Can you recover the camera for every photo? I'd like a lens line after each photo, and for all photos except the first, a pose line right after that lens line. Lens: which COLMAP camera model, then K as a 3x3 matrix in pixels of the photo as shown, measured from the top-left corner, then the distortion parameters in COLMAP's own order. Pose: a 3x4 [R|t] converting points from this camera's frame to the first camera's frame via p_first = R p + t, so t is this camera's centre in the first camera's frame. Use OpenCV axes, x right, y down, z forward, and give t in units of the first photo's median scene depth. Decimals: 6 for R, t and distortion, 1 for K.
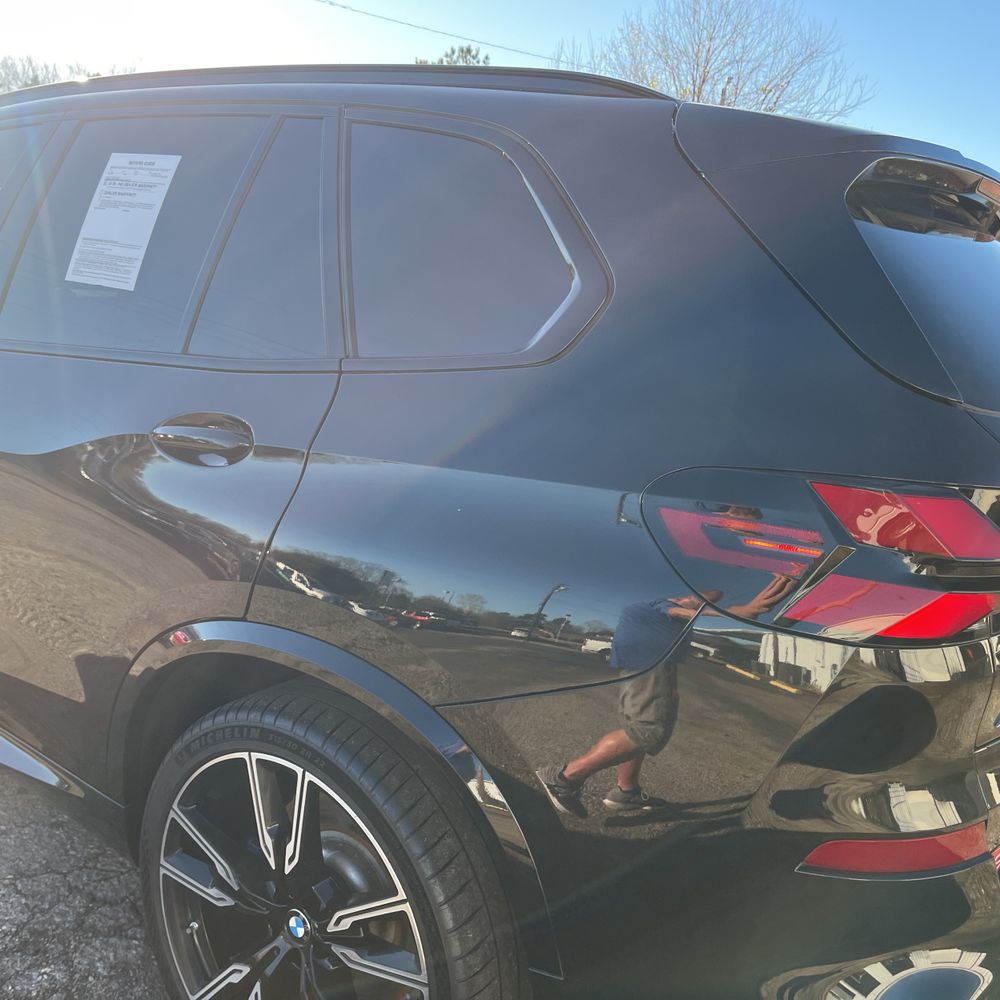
lens RADIAL K [[1050.0, 0, 493.6], [0, 1050.0, 498.2], [0, 0, 1]] dist [0.028167, 0.000000]
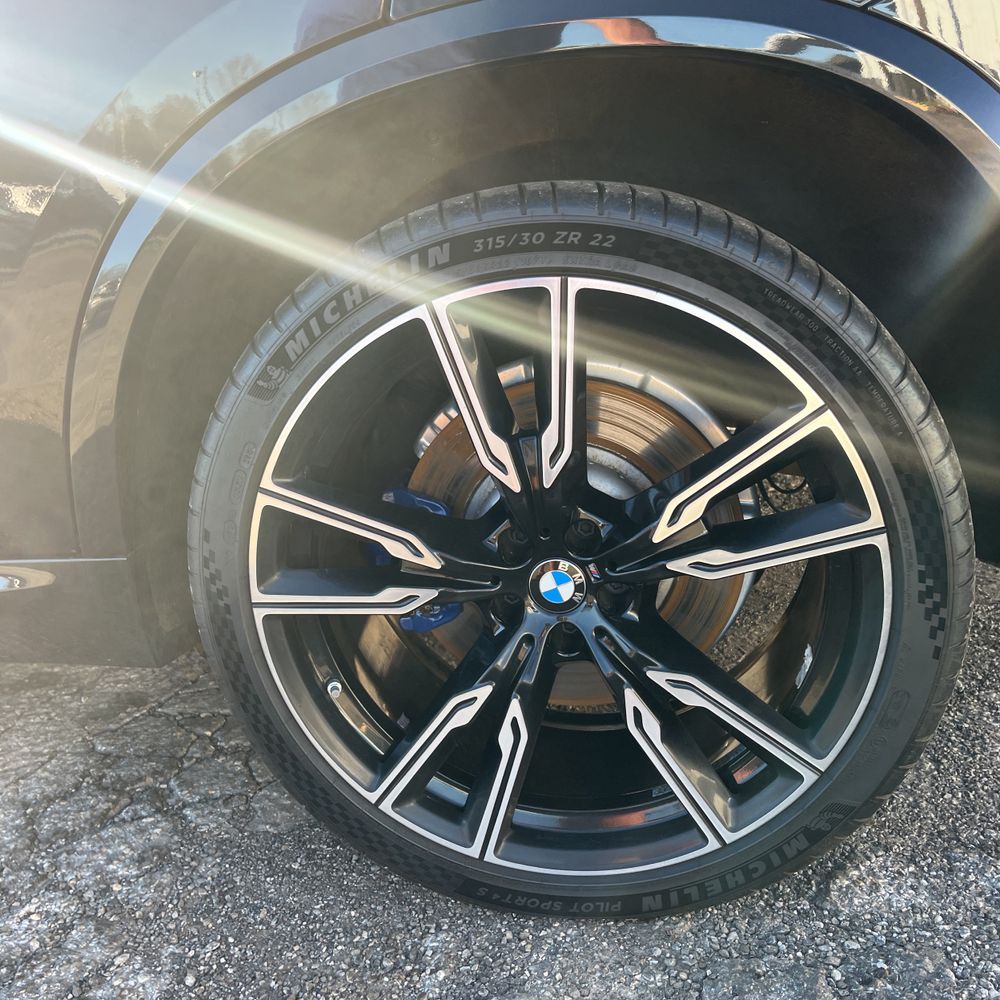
lens RADIAL K [[1050.0, 0, 484.6], [0, 1050.0, 496.8], [0, 0, 1]] dist [0.028167, 0.000000]
pose [[0.885607, -0.282987, 0.368264, -0.420987], [0.254412, 0.958971, 0.125095, 0.267714], [-0.388555, -0.017094, 0.921267, 0.460176]]
